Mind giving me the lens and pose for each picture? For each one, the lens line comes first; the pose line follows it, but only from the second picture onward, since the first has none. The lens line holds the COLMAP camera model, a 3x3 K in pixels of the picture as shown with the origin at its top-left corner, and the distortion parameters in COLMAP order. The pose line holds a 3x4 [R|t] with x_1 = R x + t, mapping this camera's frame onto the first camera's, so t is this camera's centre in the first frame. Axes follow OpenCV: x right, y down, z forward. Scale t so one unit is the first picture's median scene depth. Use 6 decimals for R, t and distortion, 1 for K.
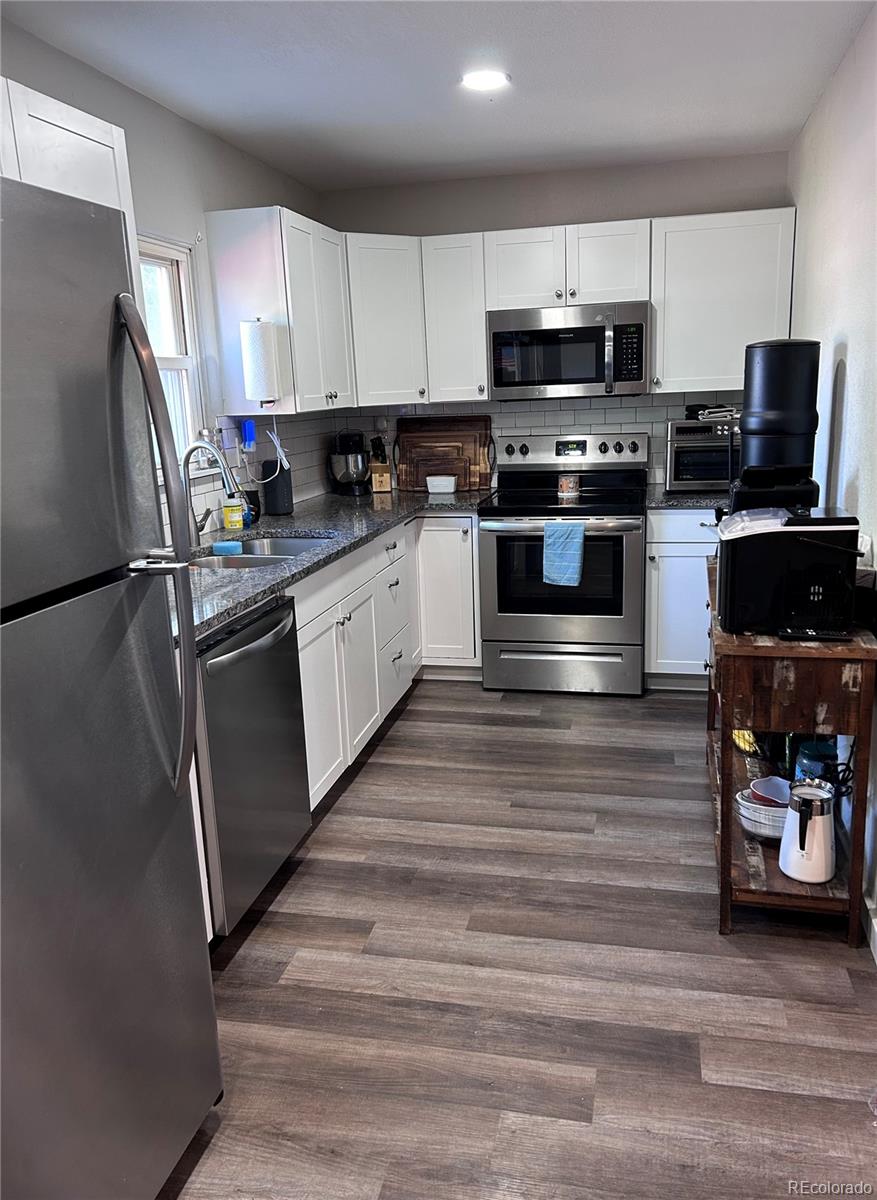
lens RADIAL K [[895.1, 0, 441.9], [0, 895.1, 608.0], [0, 0, 1]] dist [0.013061, -0.009829]
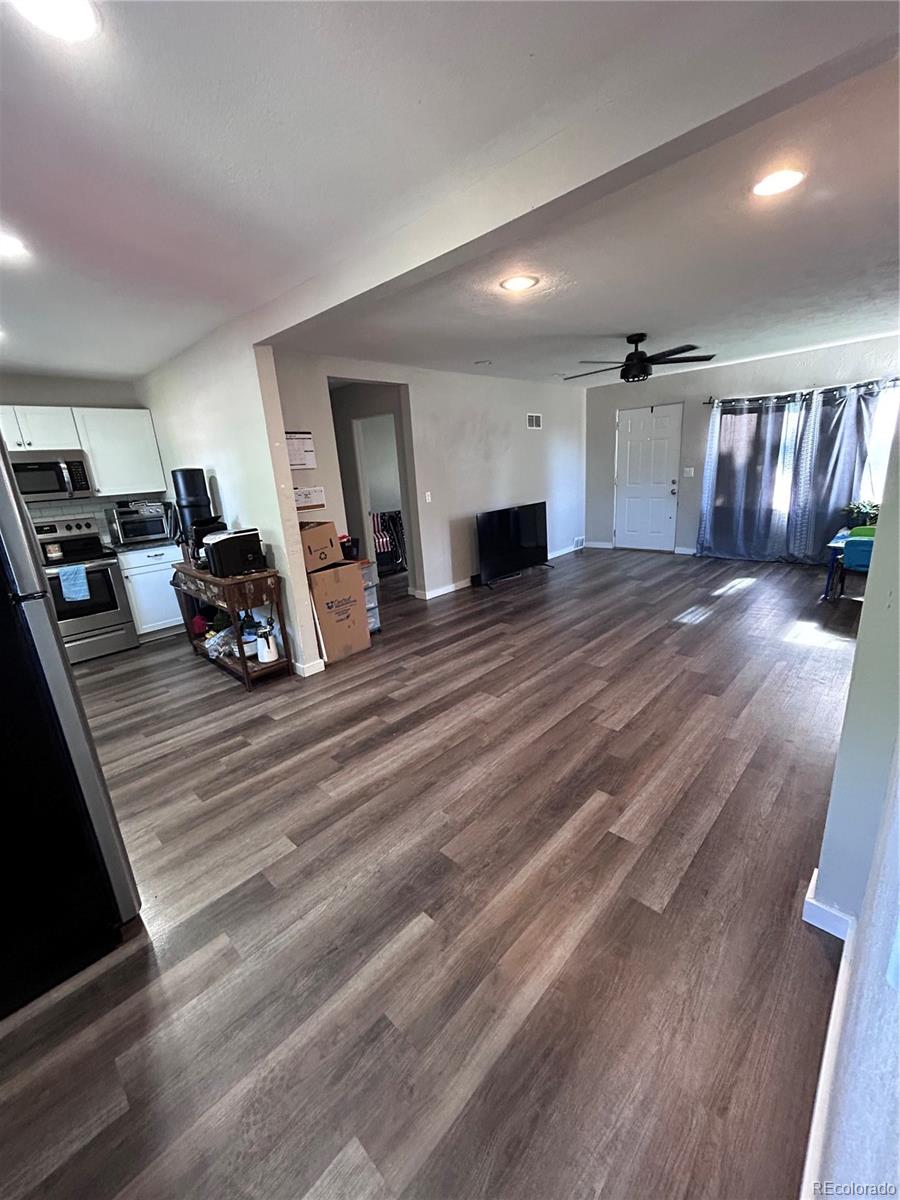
lens RADIAL K [[484.5, 0, 447.4], [0, 484.5, 597.2], [0, 0, 1]] dist [-0.013749, 0.000362]
pose [[0.527896, -0.216708, 0.821197, -0.436063], [0.243800, 0.964872, 0.097899, 0.088870], [-0.813565, 0.148528, 0.562185, -0.275509]]
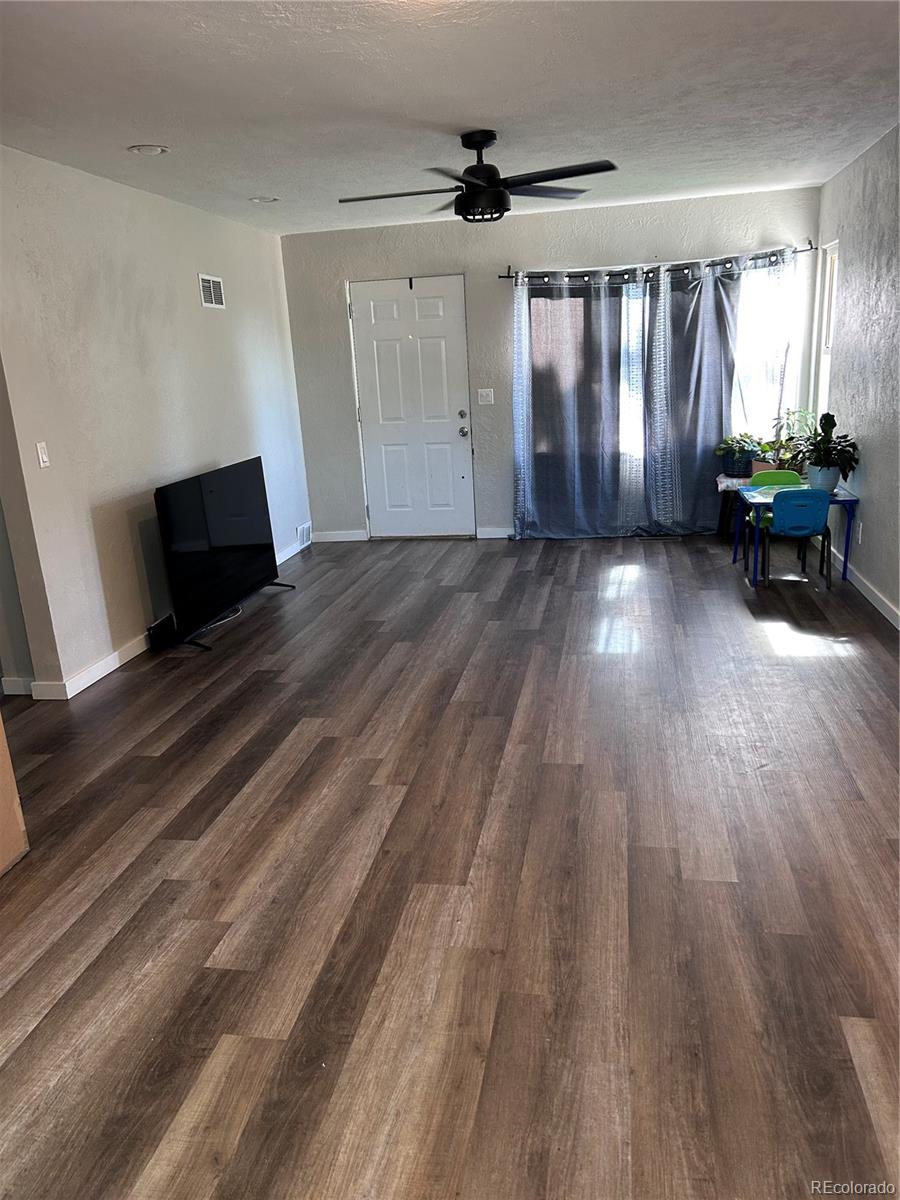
lens RADIAL K [[904.8, 0, 457.9], [0, 904.8, 602.7], [0, 0, 1]] dist [0.024523, -0.034792]
pose [[-0.040625, -0.215971, 0.975554, -0.346654], [0.292763, 0.930936, 0.218285, -0.026000], [-0.955322, 0.294474, 0.025409, 0.203642]]
